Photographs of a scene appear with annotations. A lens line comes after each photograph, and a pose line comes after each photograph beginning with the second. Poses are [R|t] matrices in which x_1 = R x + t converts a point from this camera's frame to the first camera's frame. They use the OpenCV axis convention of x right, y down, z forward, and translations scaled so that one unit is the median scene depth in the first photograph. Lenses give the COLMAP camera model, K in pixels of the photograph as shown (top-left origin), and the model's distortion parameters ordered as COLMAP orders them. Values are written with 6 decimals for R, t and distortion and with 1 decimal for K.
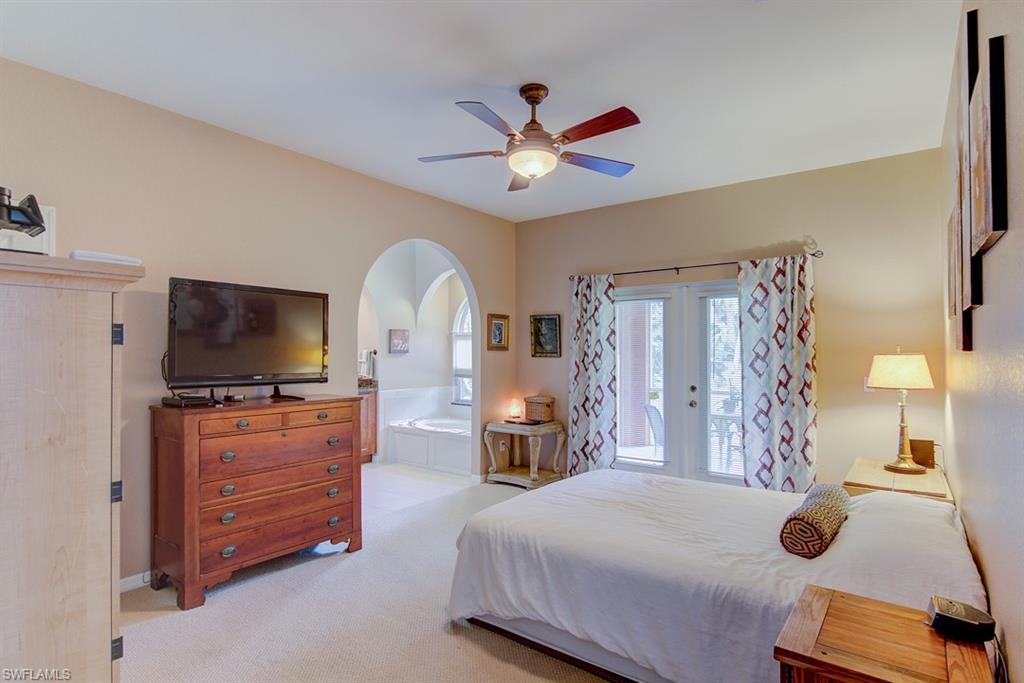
lens RADIAL K [[520.8, 0, 509.6], [0, 520.8, 344.8], [0, 0, 1]] dist [0.002198, -0.009915]
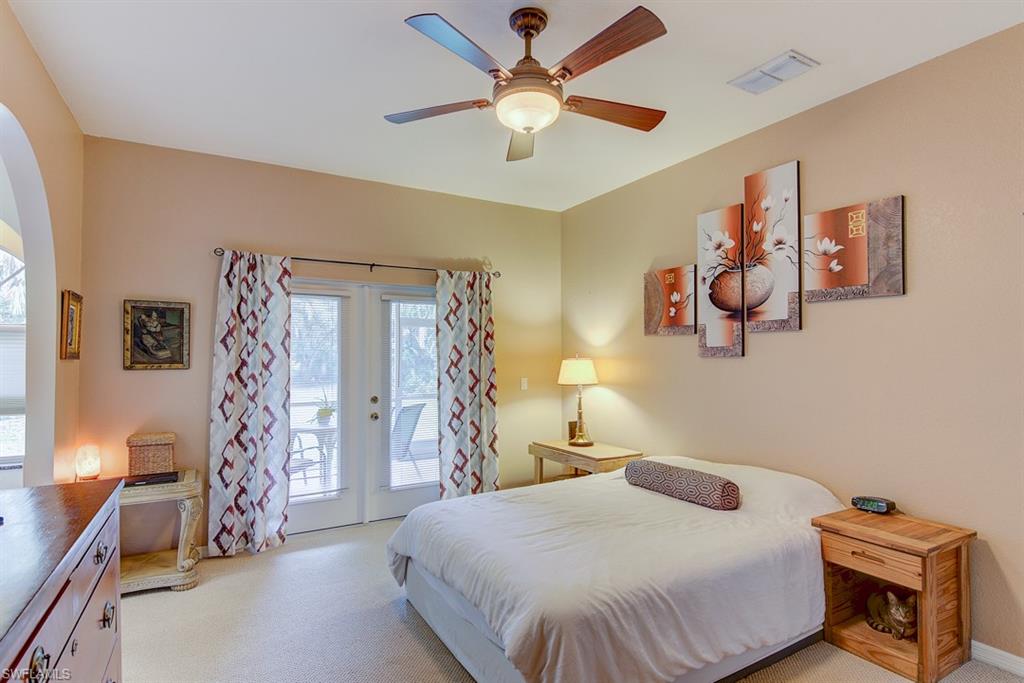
lens RADIAL K [[520.8, 0, 509.6], [0, 520.8, 344.8], [0, 0, 1]] dist [0.002198, -0.009915]
pose [[0.394720, 0.018699, 0.918611, -0.433404], [-0.005242, 0.999822, -0.018100, 0.004129], [-0.918787, 0.002329, 0.394748, 0.475204]]
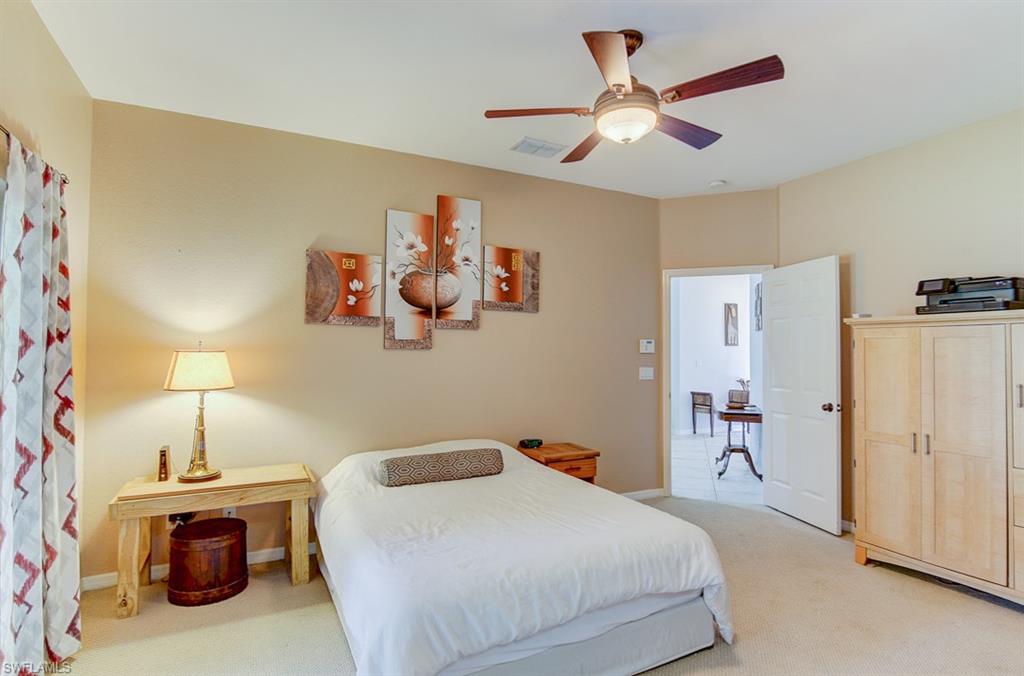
lens RADIAL K [[523.6, 0, 507.2], [0, 523.6, 341.2], [0, 0, 1]] dist [0.003251, -0.011523]
pose [[-0.895896, 0.005102, 0.444235, -0.101991], [-0.008429, 0.999559, -0.028477, 0.016852], [-0.444184, -0.029257, -0.895458, 1.199265]]
